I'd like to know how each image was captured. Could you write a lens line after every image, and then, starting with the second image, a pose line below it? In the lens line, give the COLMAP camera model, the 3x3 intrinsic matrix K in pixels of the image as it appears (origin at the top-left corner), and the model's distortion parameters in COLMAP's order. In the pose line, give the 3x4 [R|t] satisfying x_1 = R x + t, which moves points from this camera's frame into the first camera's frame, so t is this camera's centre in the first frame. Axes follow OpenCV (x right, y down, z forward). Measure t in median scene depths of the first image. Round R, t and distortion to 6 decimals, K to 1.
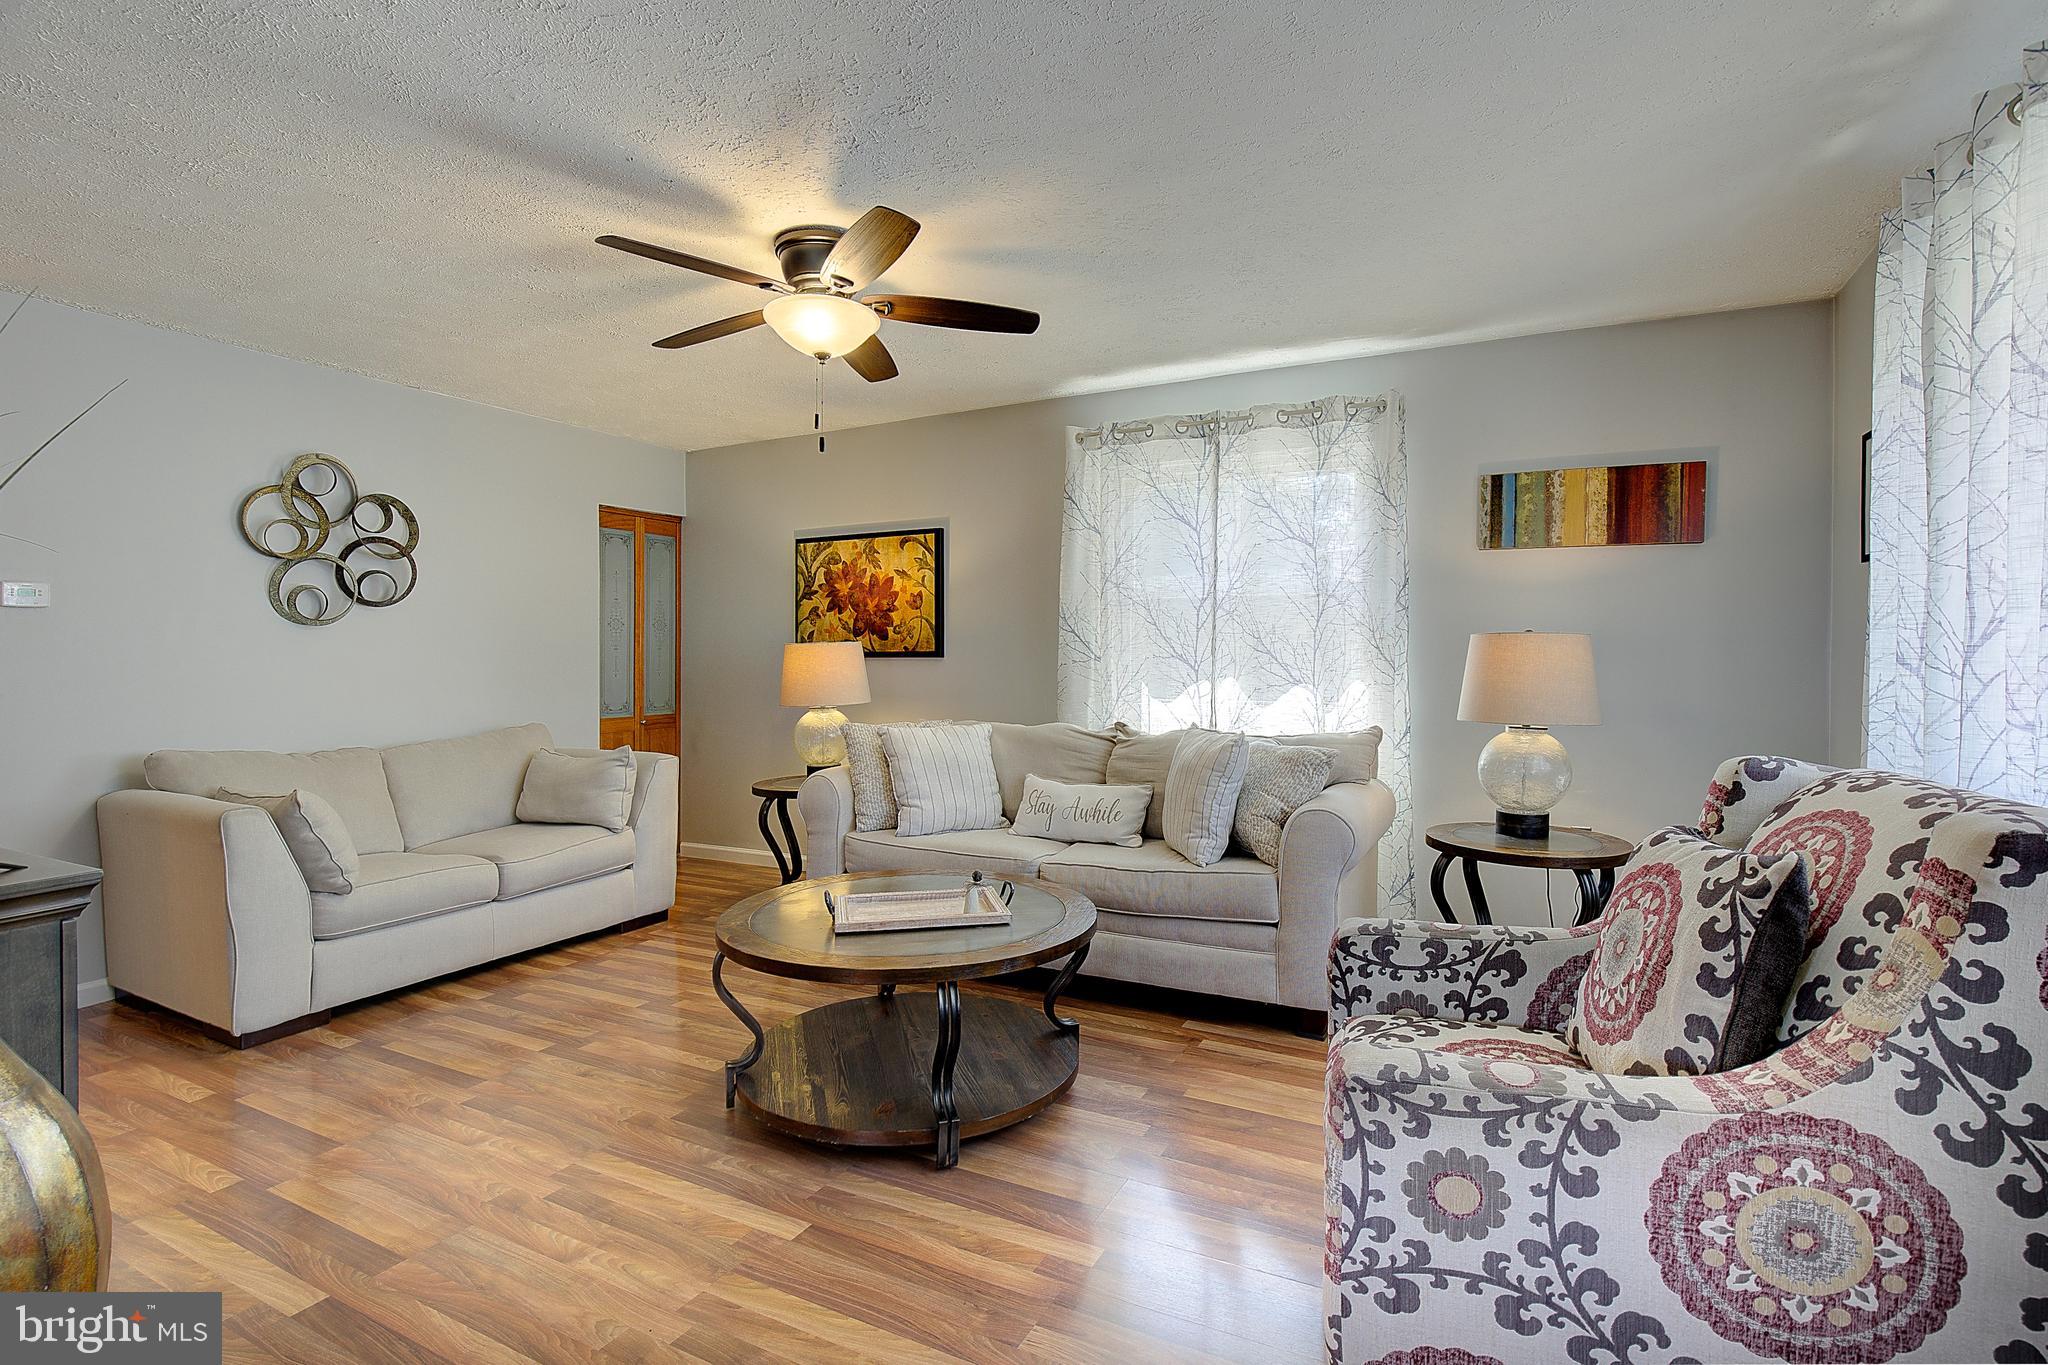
lens RADIAL K [[940.5, 0, 1048.3], [0, 940.5, 685.9], [0, 0, 1]] dist [-0.009544, 0.003210]
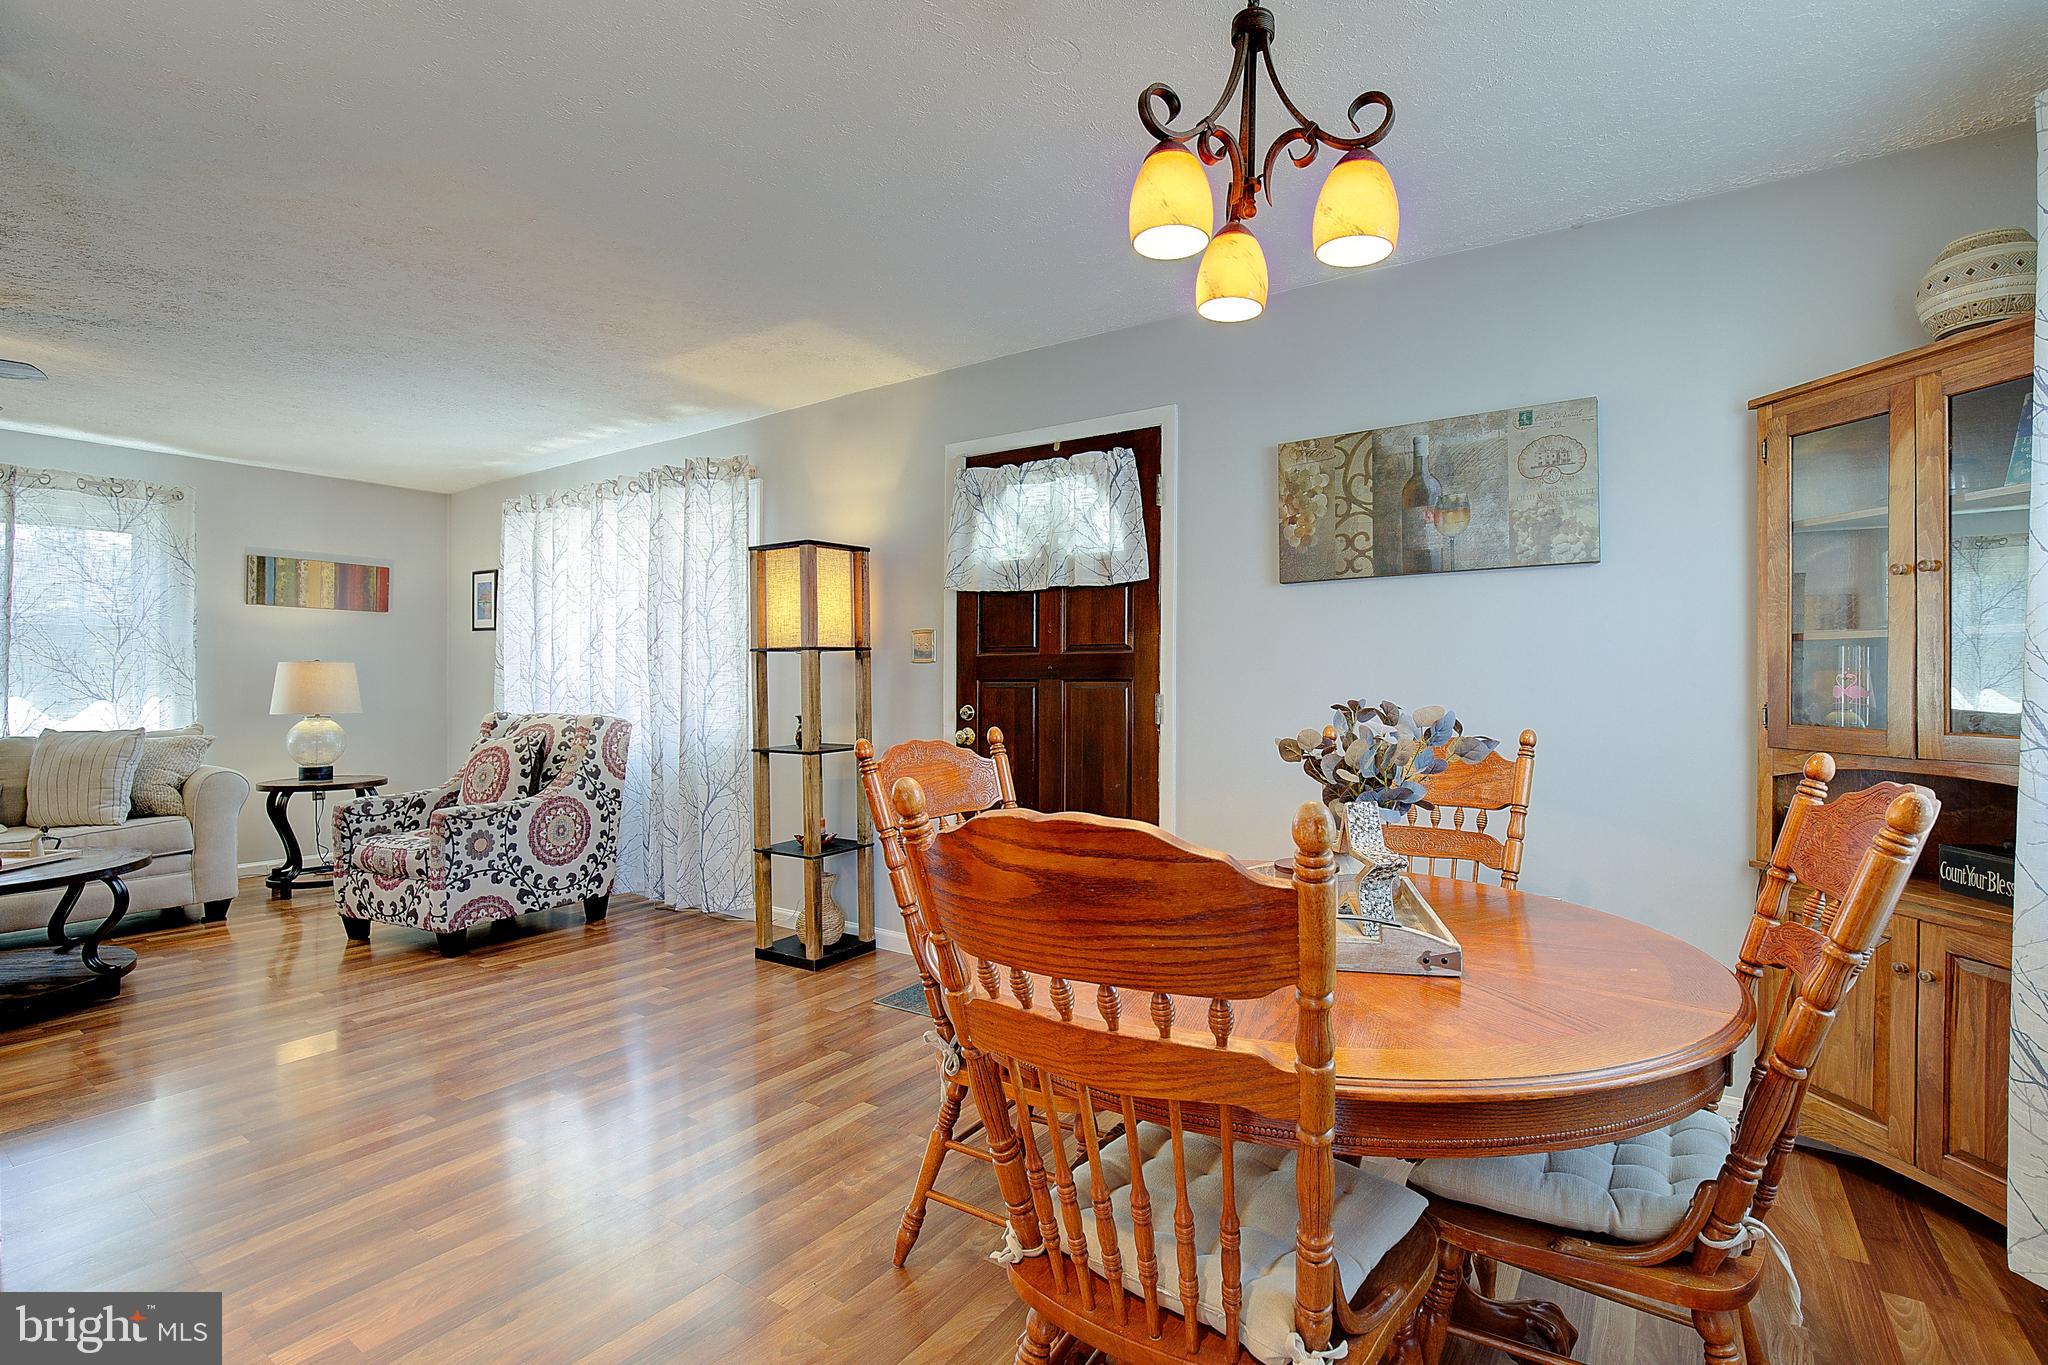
lens RADIAL K [[940.5, 0, 1000.8], [0, 940.5, 680.2], [0, 0, 1]] dist [-0.009544, 0.003210]
pose [[0.173998, 0.001744, 0.984745, -0.971304], [0.029104, 0.999553, -0.006912, 0.025949], [-0.984316, 0.029862, 0.173869, -0.528256]]
